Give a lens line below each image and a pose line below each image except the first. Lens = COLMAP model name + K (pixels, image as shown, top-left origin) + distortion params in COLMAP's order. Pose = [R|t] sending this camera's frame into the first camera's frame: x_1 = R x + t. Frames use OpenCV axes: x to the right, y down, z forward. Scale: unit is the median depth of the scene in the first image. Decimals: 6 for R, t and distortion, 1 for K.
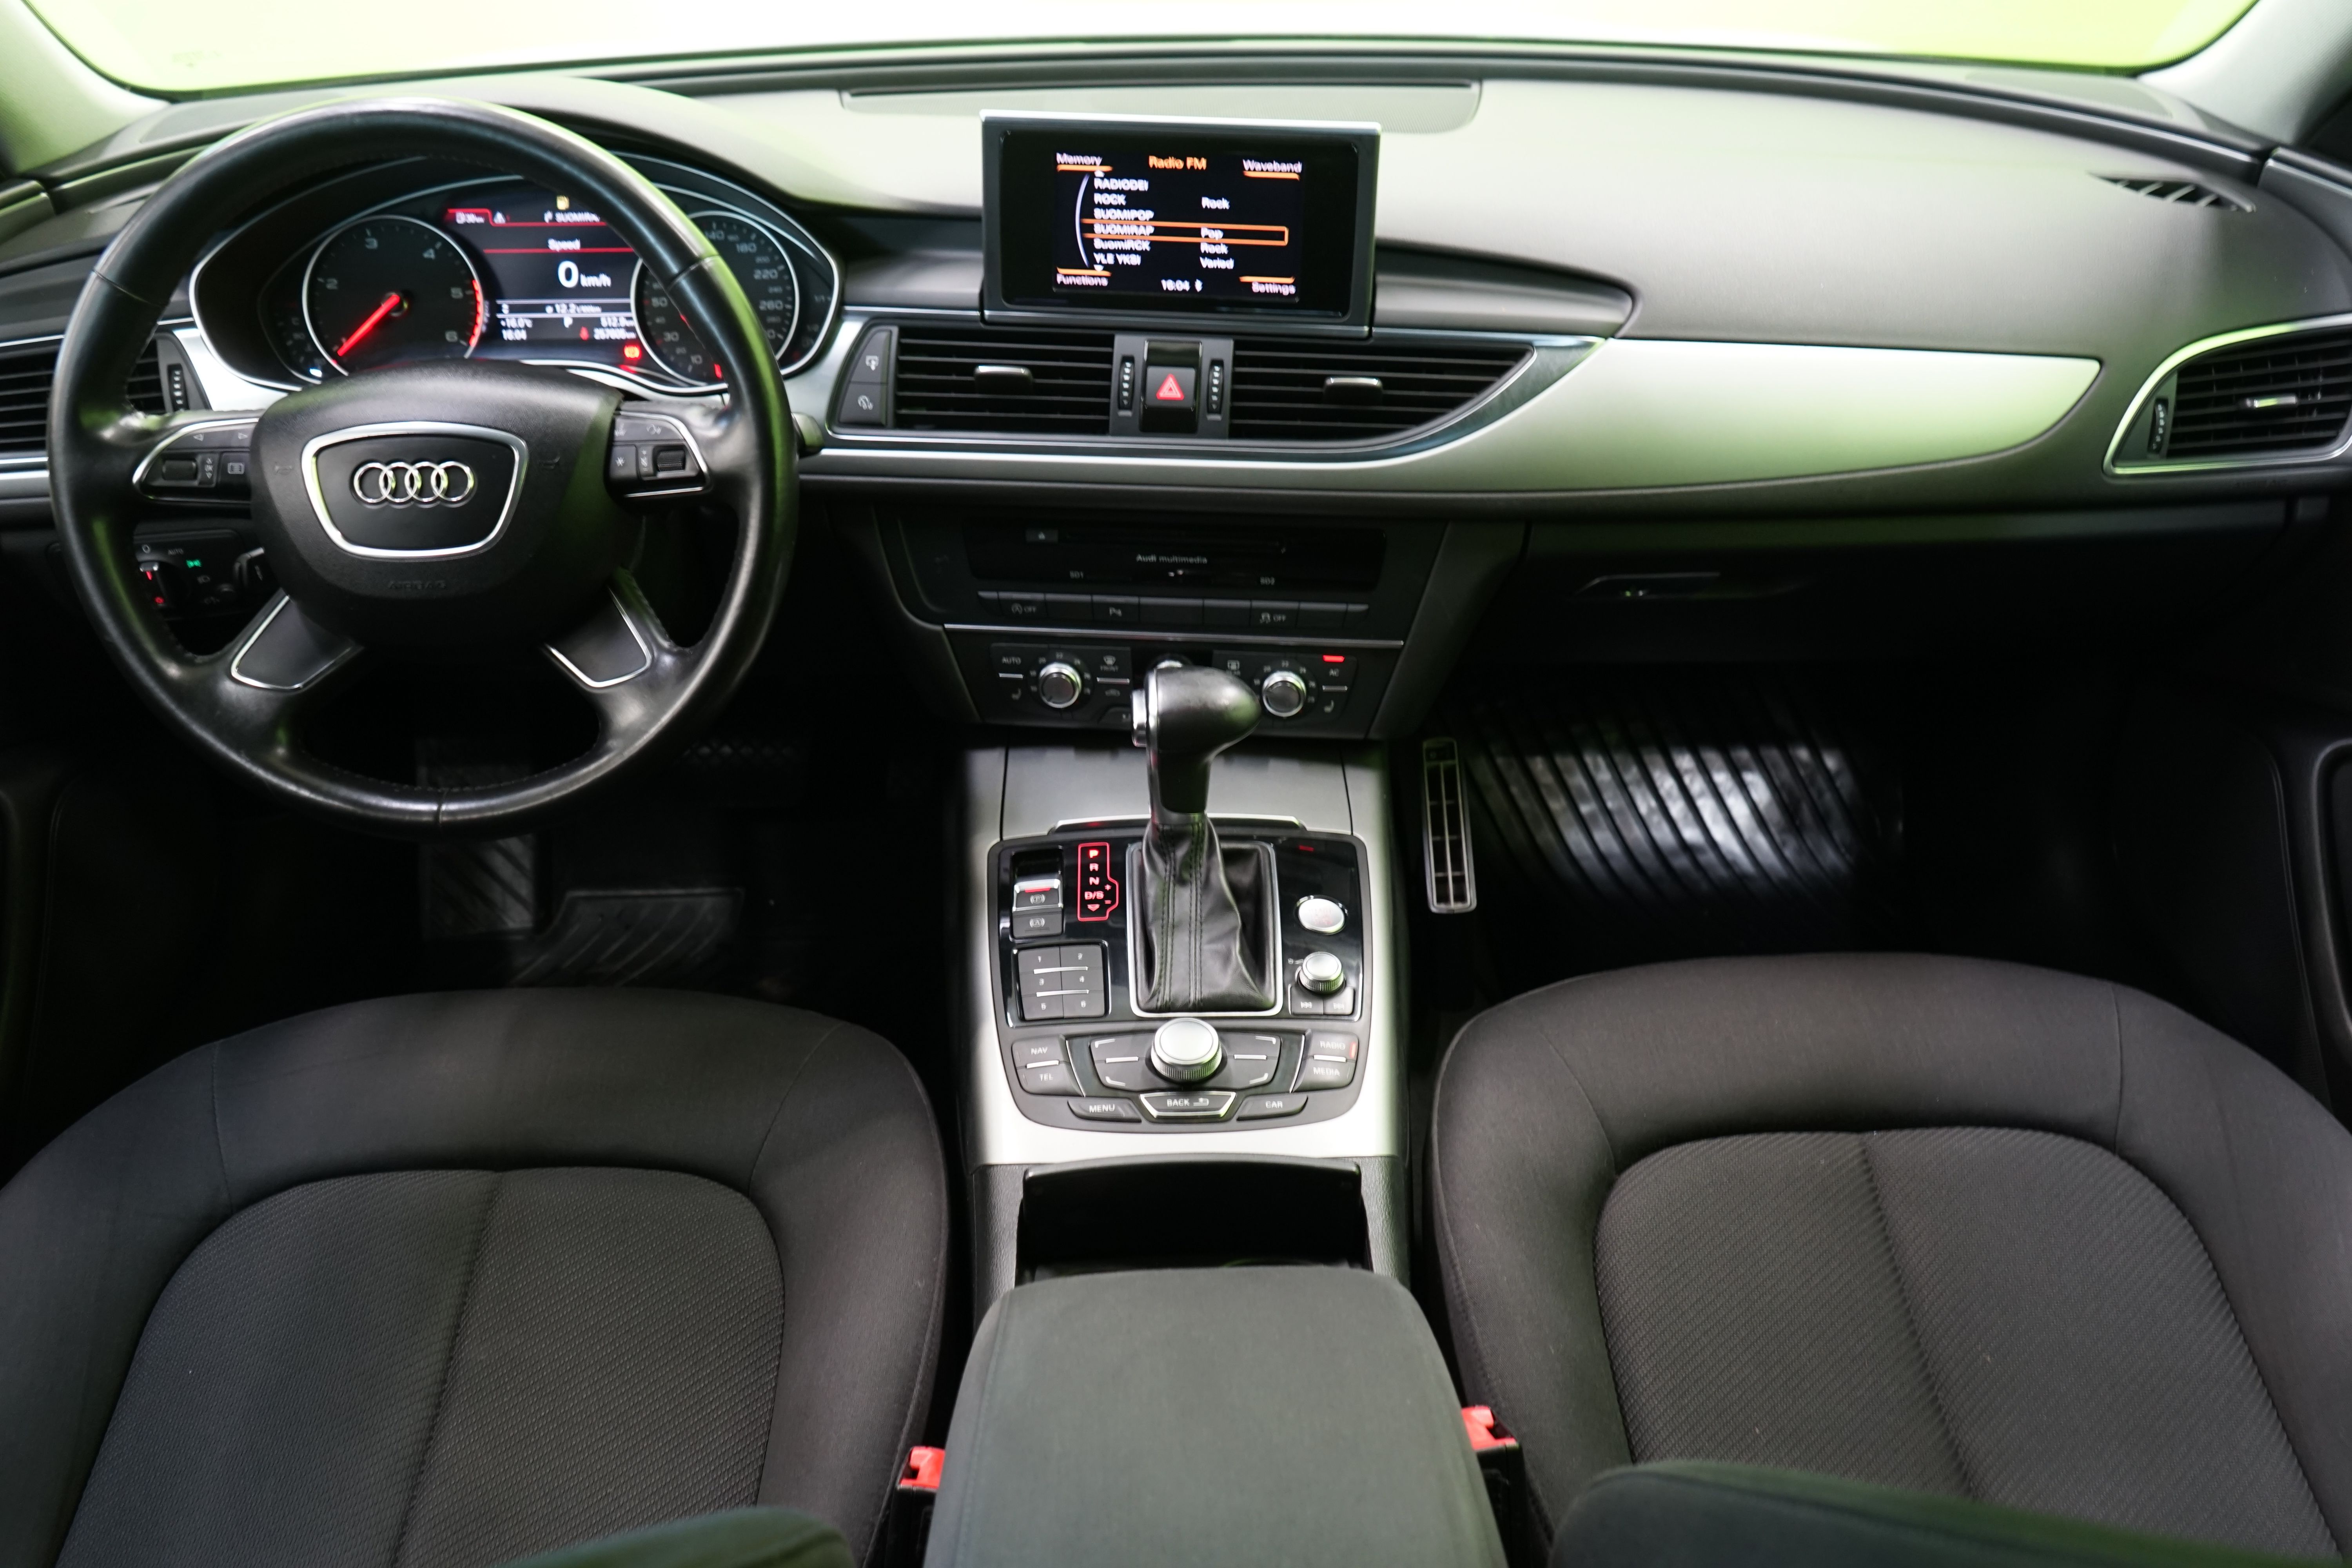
lens RADIAL K [[1915.9, 0, 1176.0], [0, 1915.9, 784.0], [0, 0, 1]] dist [-0.001391, 0.001333]
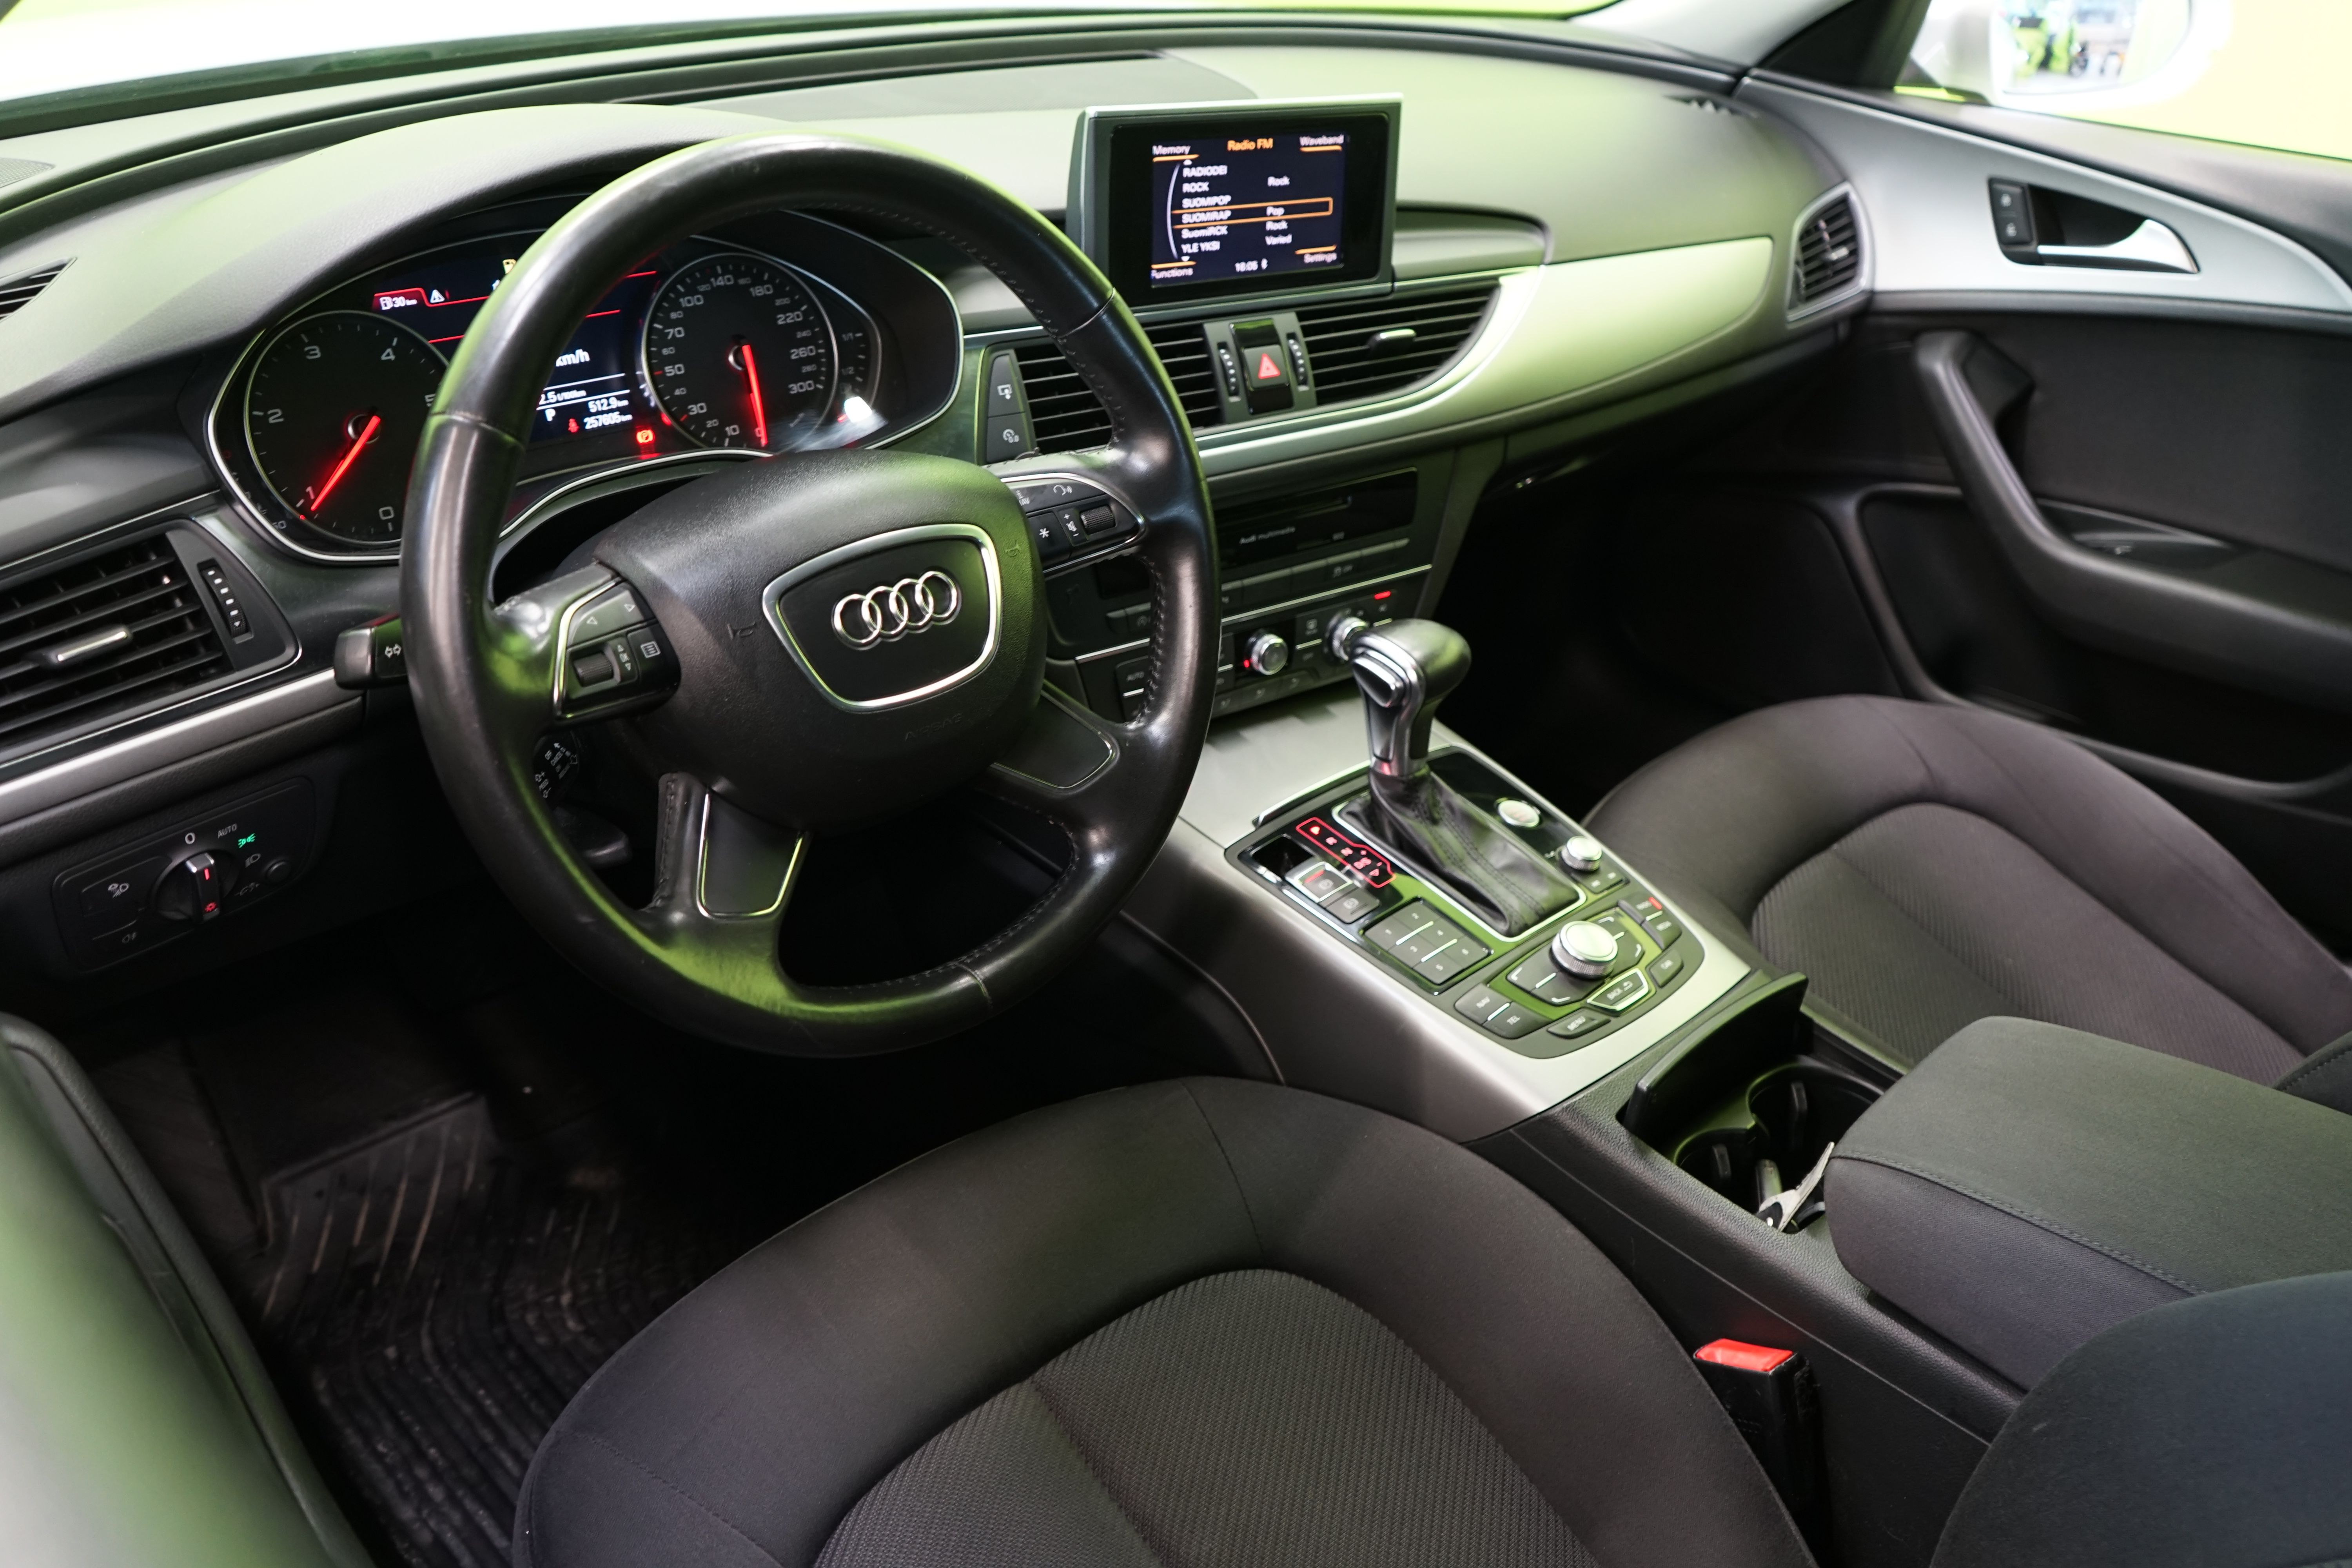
lens RADIAL K [[1901.8, 0, 1176.0], [0, 1901.8, 784.0], [0, 0, 1]] dist [-0.007672, -0.001940]
pose [[0.729862, -0.290639, 0.618732, -0.730418], [0.276699, 0.953260, 0.121381, -0.132787], [-0.625091, 0.082611, 0.776168, 0.269618]]
